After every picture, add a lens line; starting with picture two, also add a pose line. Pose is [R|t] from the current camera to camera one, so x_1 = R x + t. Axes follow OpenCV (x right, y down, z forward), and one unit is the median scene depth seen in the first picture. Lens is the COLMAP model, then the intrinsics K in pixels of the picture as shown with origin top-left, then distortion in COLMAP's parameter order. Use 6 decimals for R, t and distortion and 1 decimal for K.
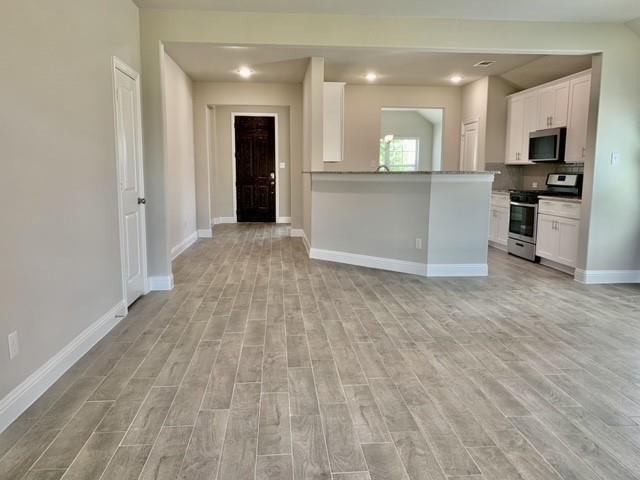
lens RADIAL K [[493.3, 0, 320.0], [0, 493.3, 240.0], [0, 0, 1]] dist [0.009659, -0.010637]
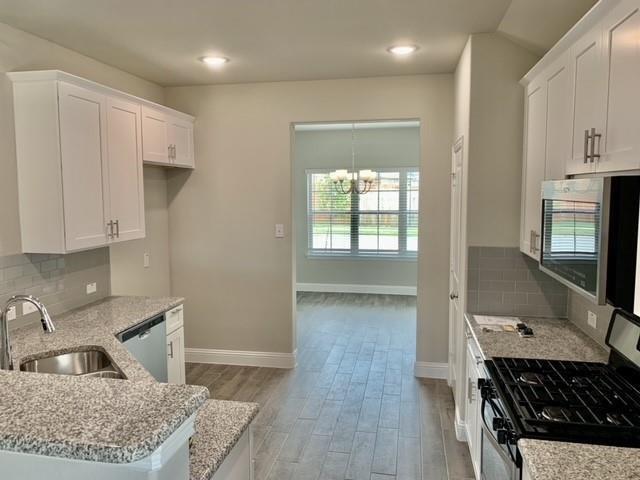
lens RADIAL K [[493.3, 0, 320.0], [0, 493.3, 240.0], [0, 0, 1]] dist [0.009659, -0.010637]
pose [[0.963287, 0.015155, -0.268047, 0.769384], [-0.026953, 0.998821, -0.040387, -0.333657], [0.267118, 0.046128, 0.962559, 1.353763]]
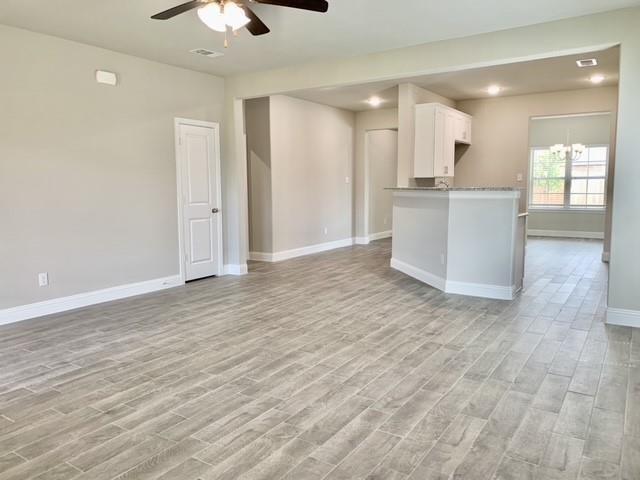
lens RADIAL K [[493.3, 0, 320.0], [0, 493.3, 240.0], [0, 0, 1]] dist [0.009659, -0.010637]
pose [[0.783919, 0.059448, -0.618010, 1.059182], [-0.075150, 0.997172, 0.000595, -0.022017], [0.616298, 0.045977, 0.786170, 0.081187]]
